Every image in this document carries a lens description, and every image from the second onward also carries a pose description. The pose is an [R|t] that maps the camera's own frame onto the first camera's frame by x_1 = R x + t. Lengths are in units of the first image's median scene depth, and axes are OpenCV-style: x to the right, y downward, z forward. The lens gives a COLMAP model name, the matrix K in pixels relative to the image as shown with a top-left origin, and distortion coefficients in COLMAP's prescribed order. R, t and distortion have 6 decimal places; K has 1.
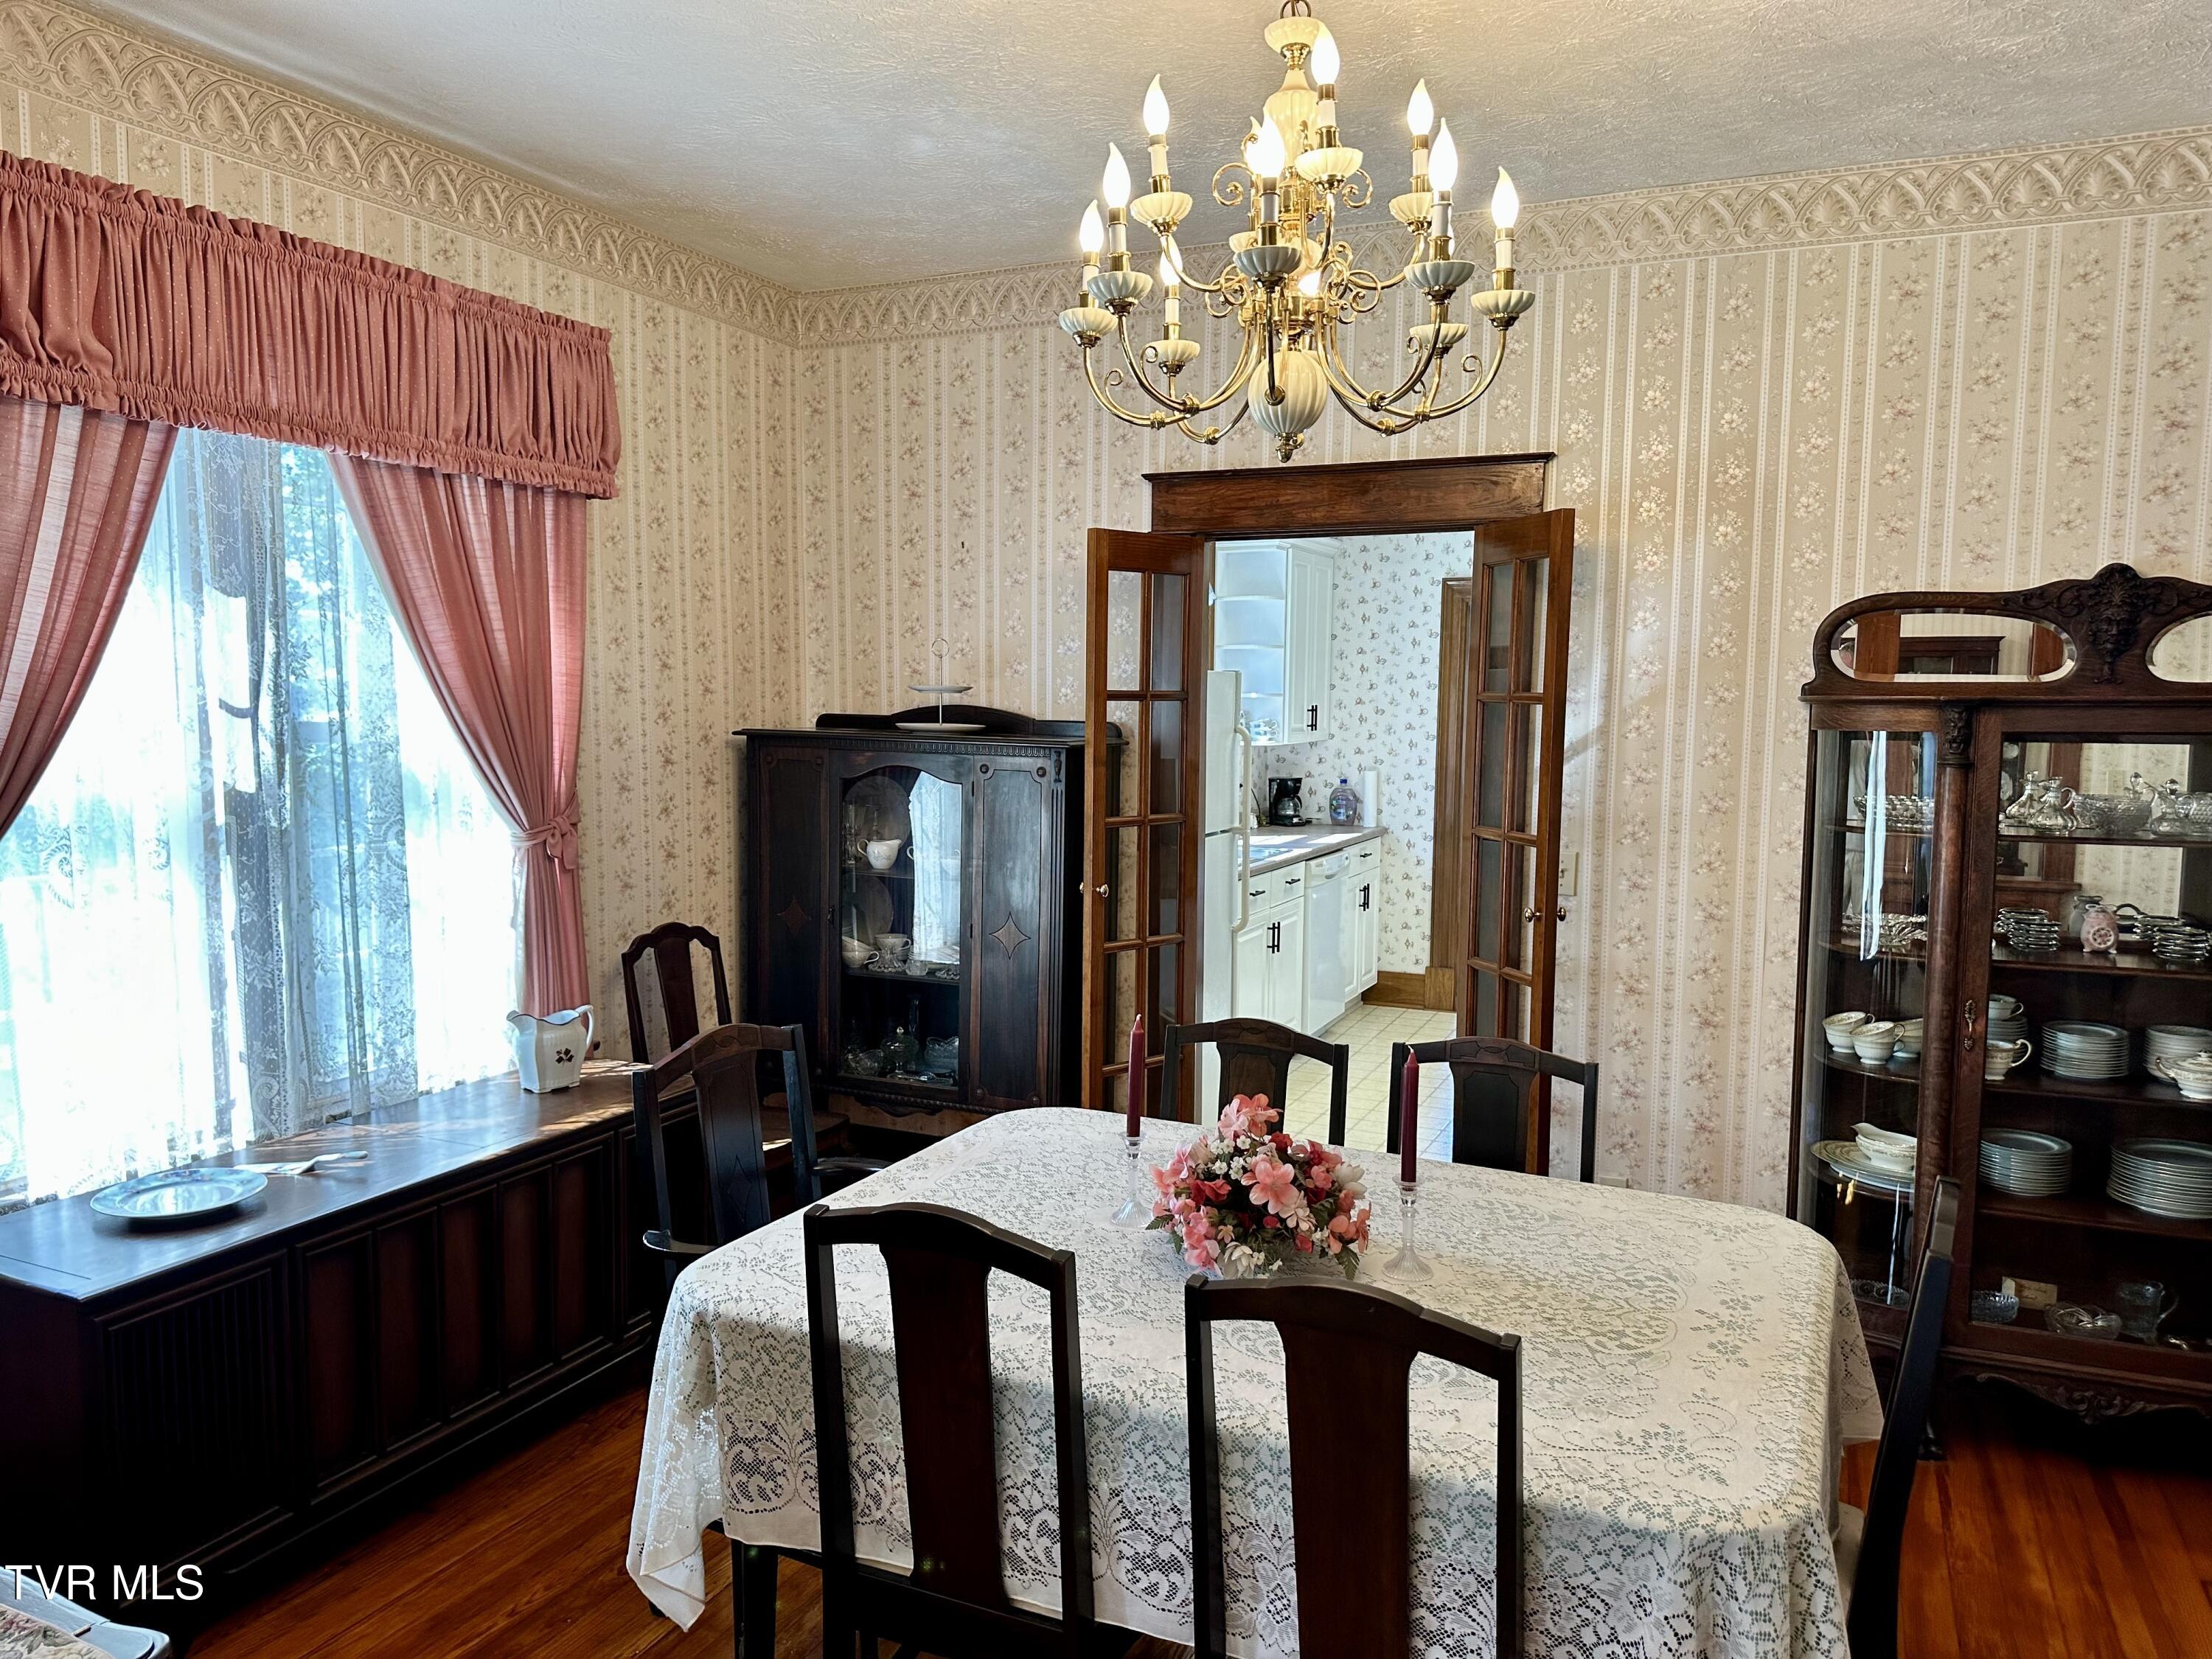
lens RADIAL K [[1550.9, 0, 1143.1], [0, 1550.9, 868.5], [0, 0, 1]] dist [0.000889, -0.005335]
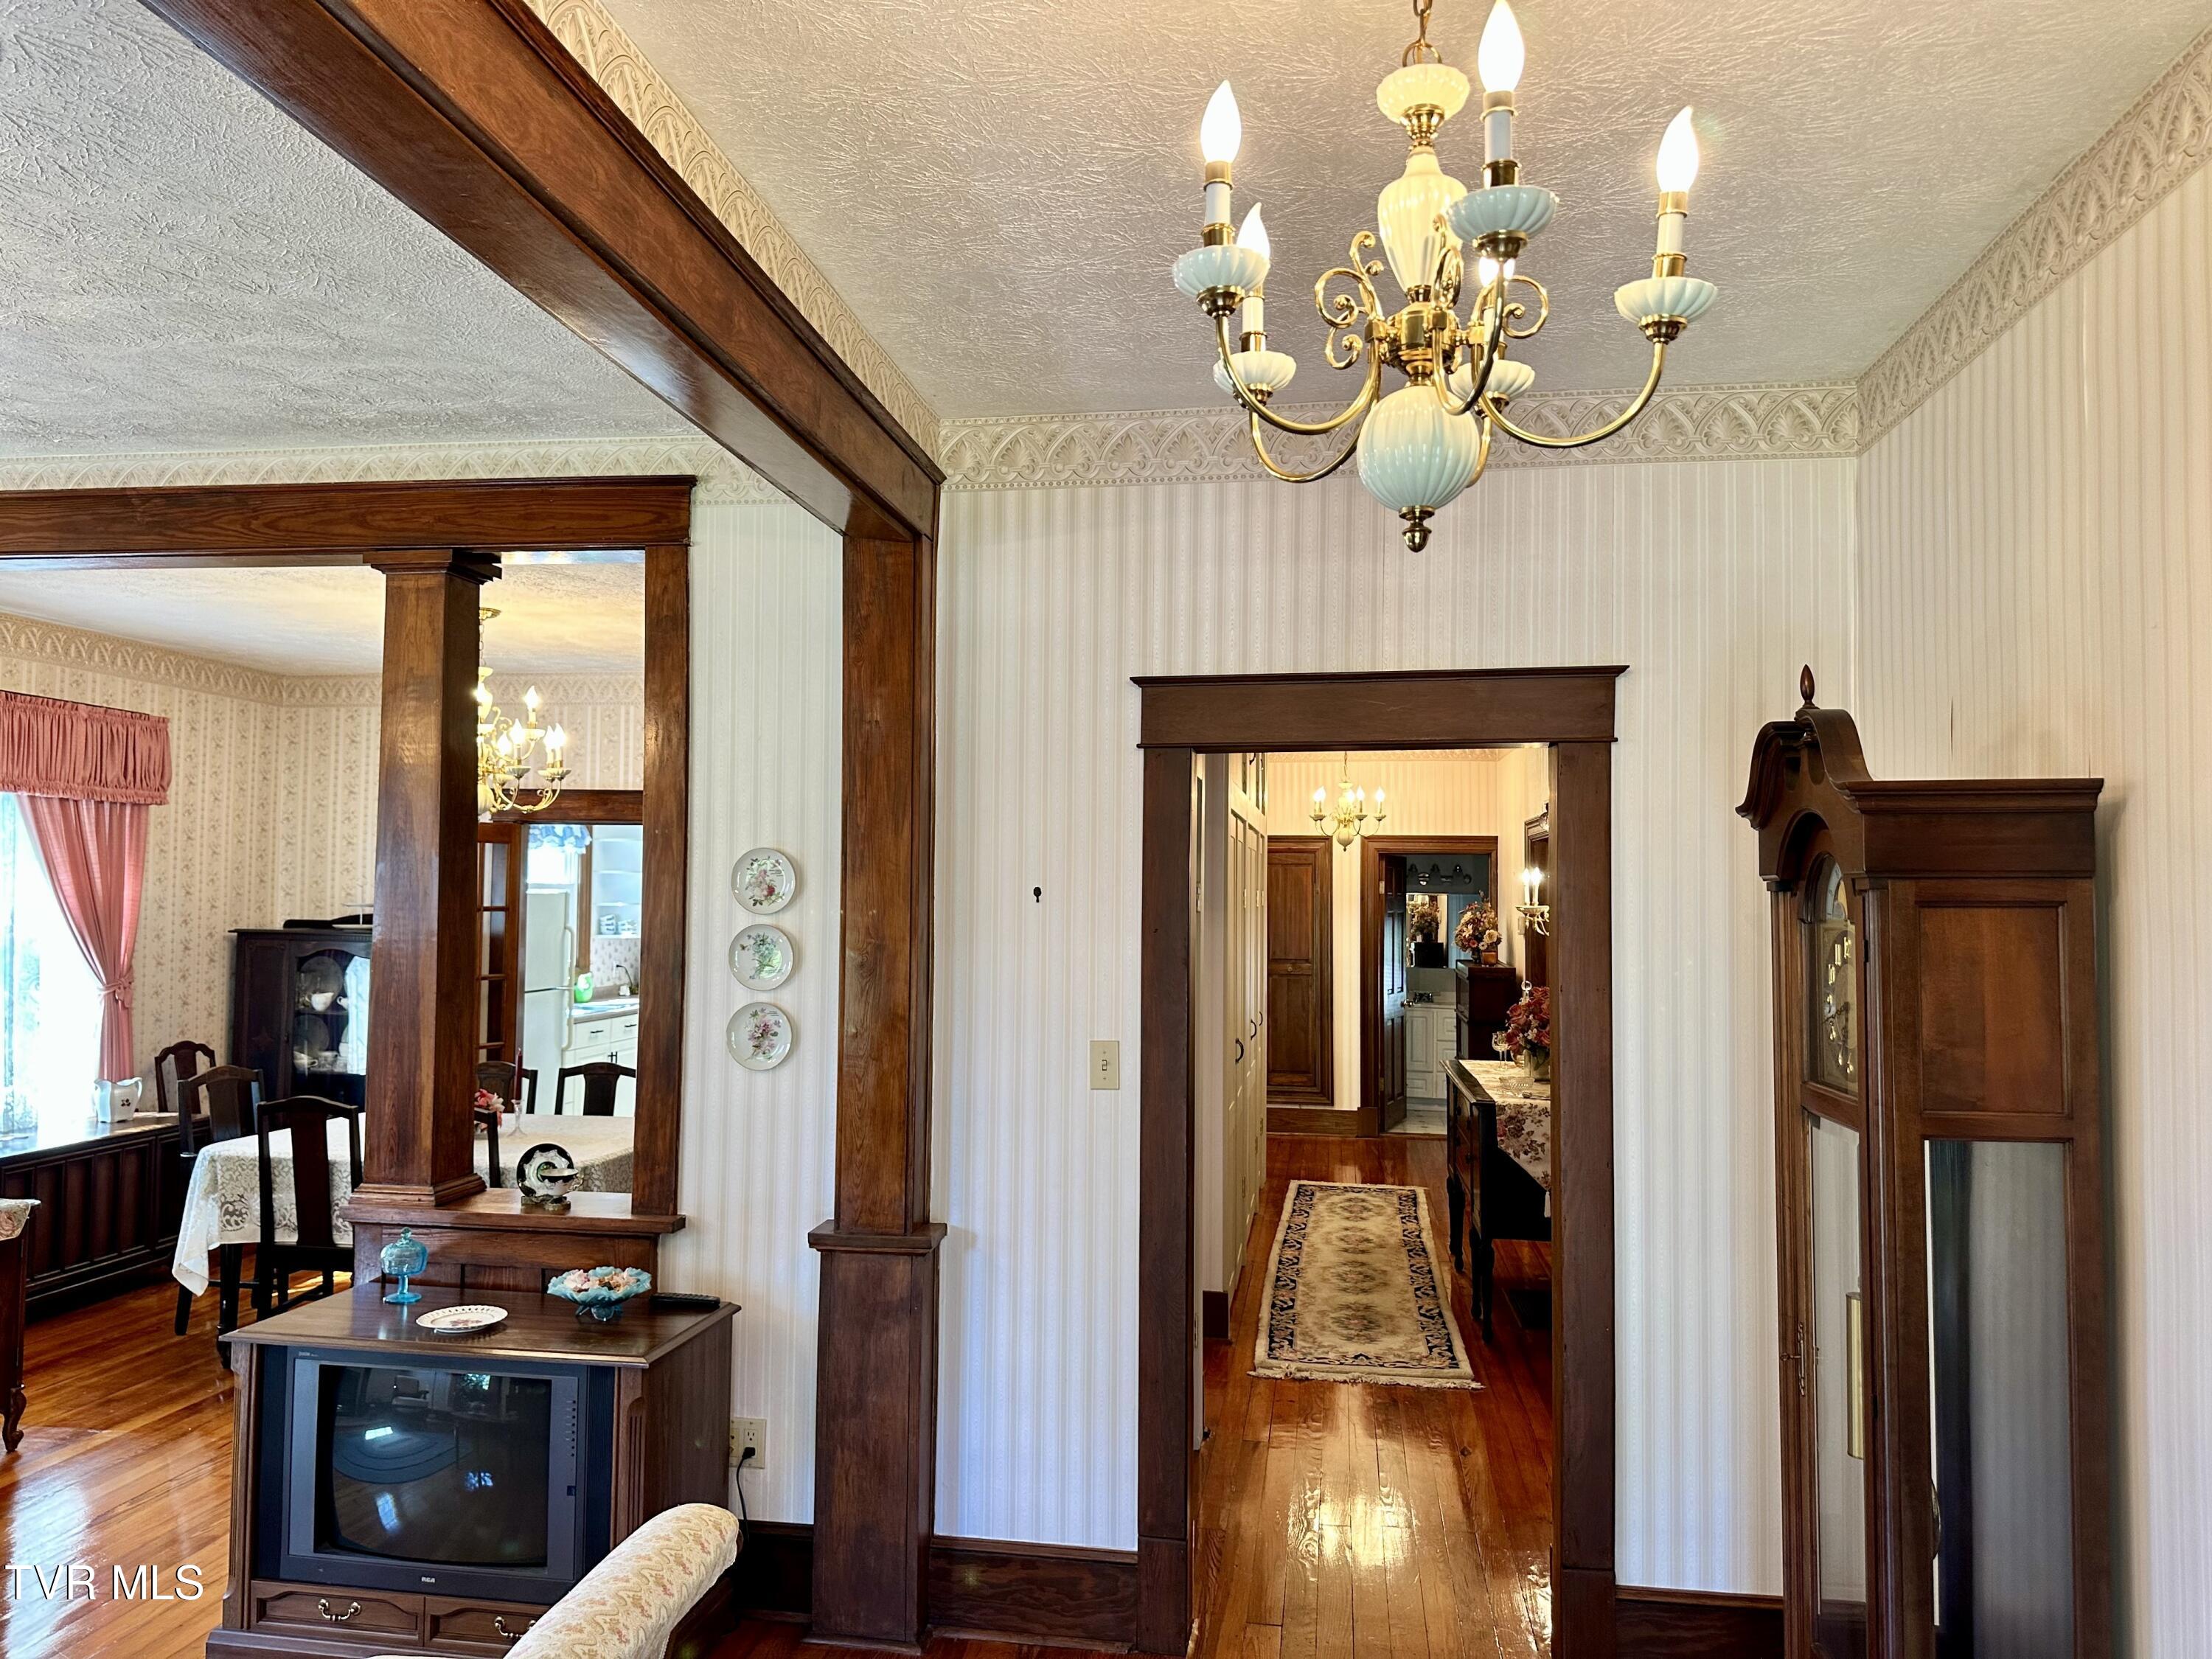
lens RADIAL K [[1550.9, 0, 1091.5], [0, 1550.9, 822.9], [0, 0, 1]] dist [0.000889, -0.005335]
pose [[0.966295, 0.007618, 0.257324, 0.235319], [0.031682, 0.988445, -0.148235, 0.085530], [-0.255480, 0.151391, 0.954888, -0.984591]]
